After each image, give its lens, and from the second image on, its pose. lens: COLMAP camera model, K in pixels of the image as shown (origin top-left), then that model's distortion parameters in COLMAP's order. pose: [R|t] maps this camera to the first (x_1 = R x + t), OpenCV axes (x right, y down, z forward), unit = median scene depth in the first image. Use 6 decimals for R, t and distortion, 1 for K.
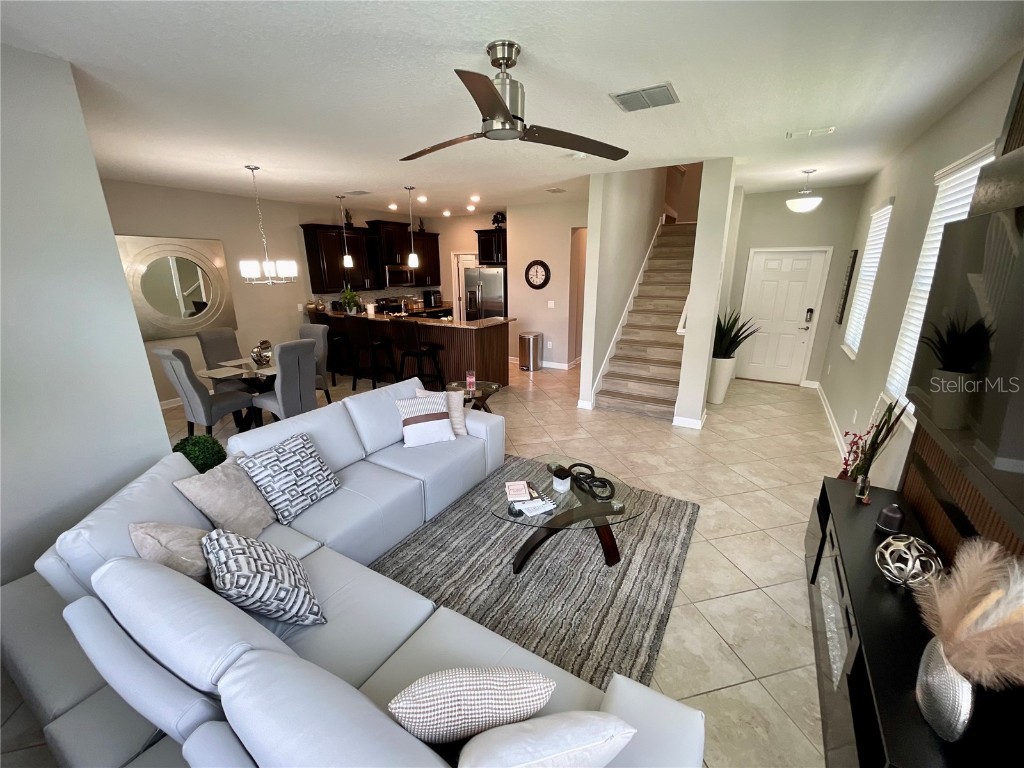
lens RADIAL K [[417.3, 0, 513.3], [0, 417.3, 387.3], [0, 0, 1]] dist [-0.000275, -0.000097]
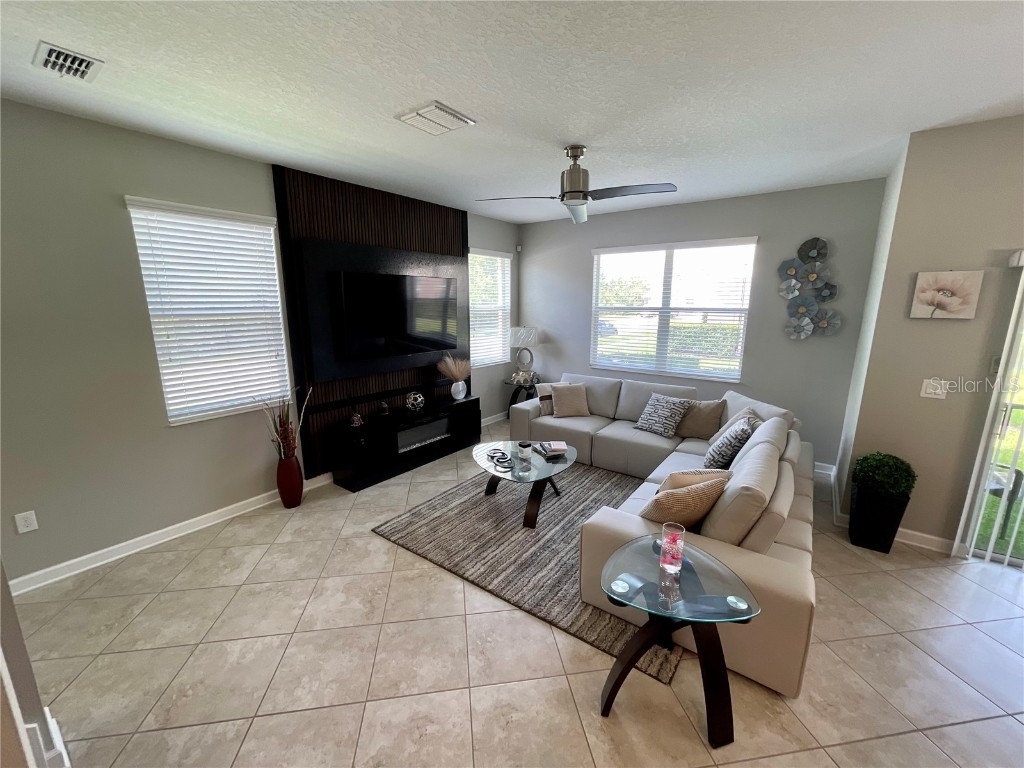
lens RADIAL K [[417.3, 0, 513.3], [0, 417.3, 387.3], [0, 0, 1]] dist [-0.000275, -0.000097]
pose [[-0.996324, -0.017306, 0.083895, 0.016380], [0.024289, 0.882108, 0.470420, -0.243468], [-0.082145, 0.470729, -0.878446, 0.864720]]
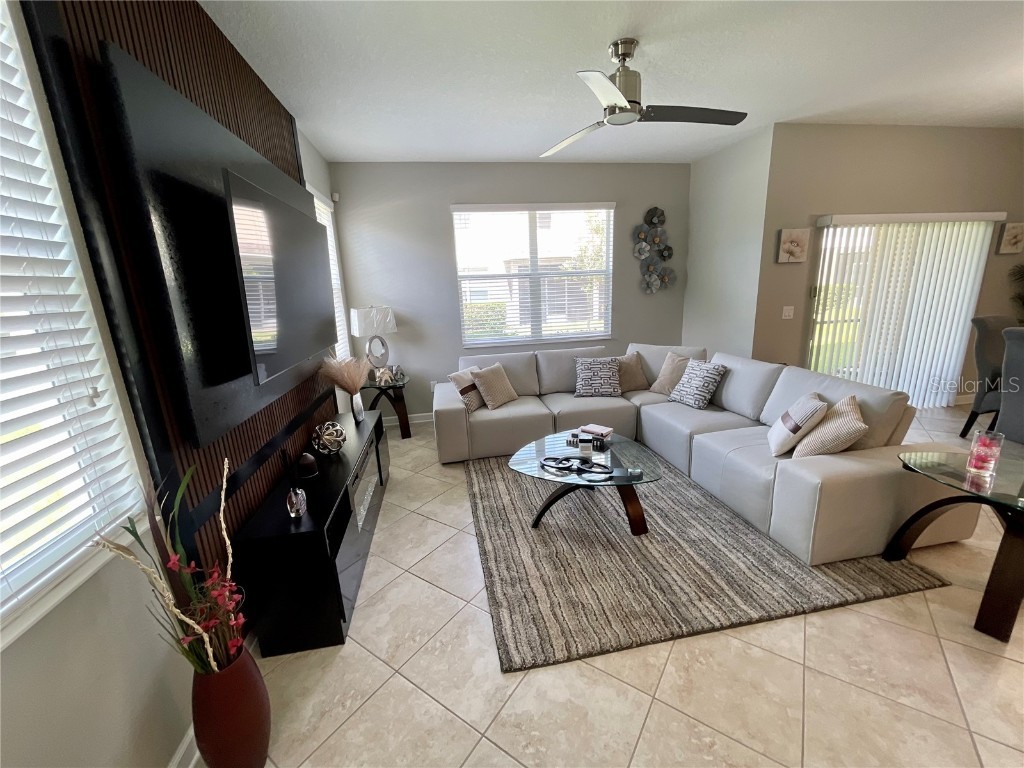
lens RADIAL K [[412.9, 0, 514.1], [0, 412.9, 388.0], [0, 0, 1]] dist [-0.000897, 0.000028]
pose [[-0.747857, 0.193299, -0.635095, 0.357235], [-0.144283, 0.886475, 0.439710, -0.134179], [0.647991, 0.420473, -0.635067, 0.609406]]
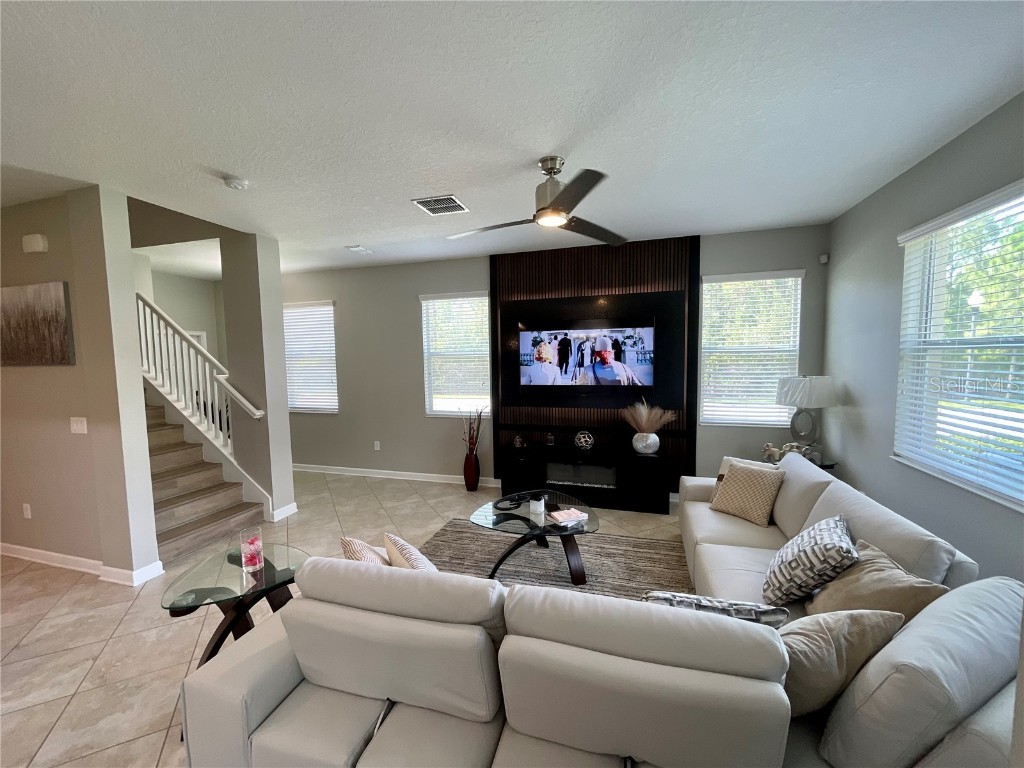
lens RADIAL K [[417.3, 0, 513.3], [0, 417.3, 387.3], [0, 0, 1]] dist [-0.000275, -0.000097]
pose [[-0.248323, -0.060721, 0.966772, -0.415362], [0.288976, 0.947945, 0.133764, -0.109818], [-0.924569, 0.312591, -0.217849, 0.502518]]
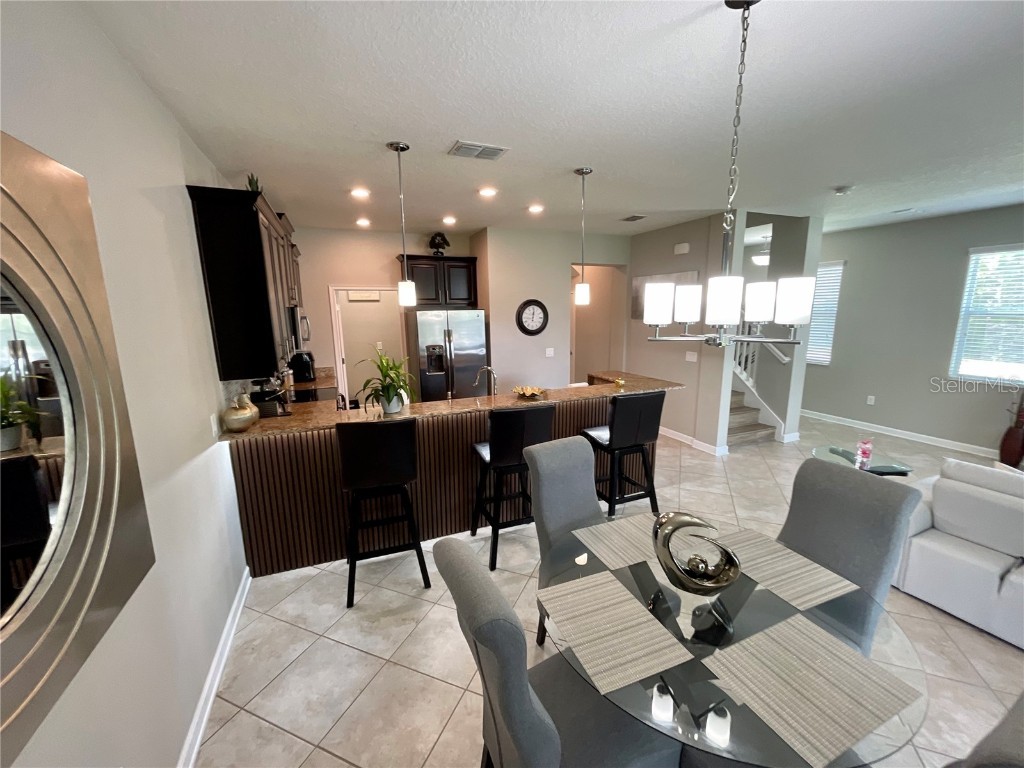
lens RADIAL K [[416.4, 0, 507.8], [0, 416.4, 389.5], [0, 0, 1]] dist [0.001336, 0.000056]
pose [[0.597968, -0.154605, 0.786468, -0.702937], [0.234300, 0.972078, 0.012950, -0.182130], [-0.766511, 0.176526, 0.617495, 0.658602]]
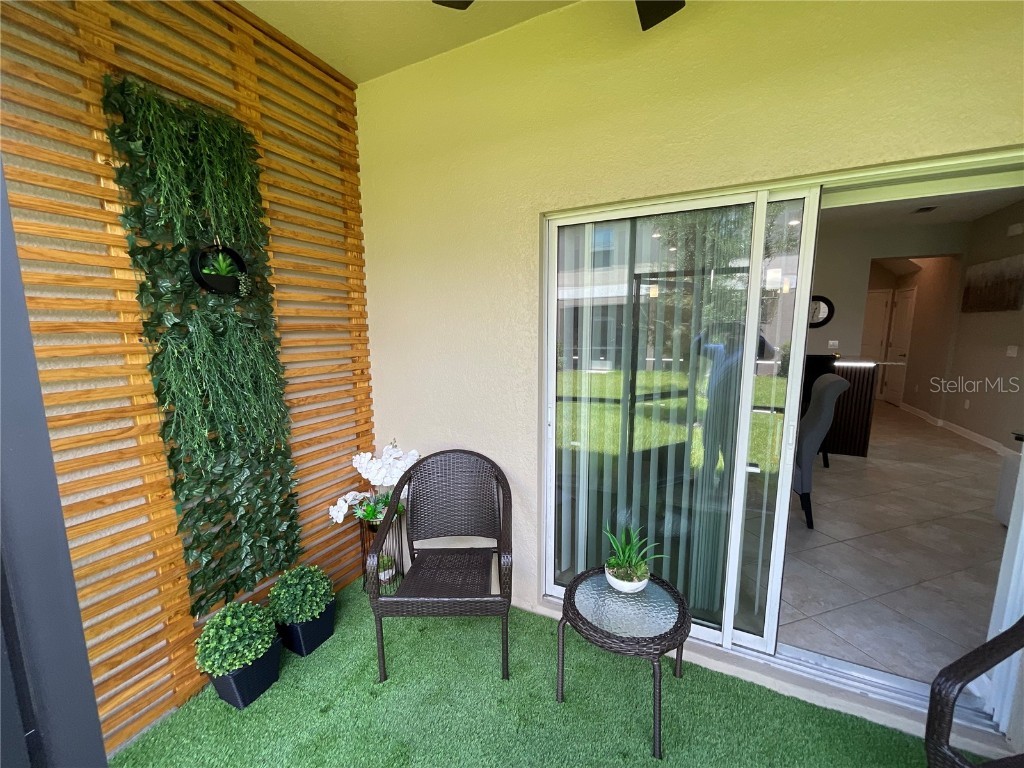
lens RADIAL K [[411.6, 0, 507.4], [0, 411.6, 388.3], [0, 0, 1]] dist [0.002194, 0.000515]
pose [[0.997596, -0.014311, 0.067810, -0.751595], [0.023608, 0.990102, -0.138350, -0.005576], [-0.065159, 0.139618, 0.988059, 0.234504]]
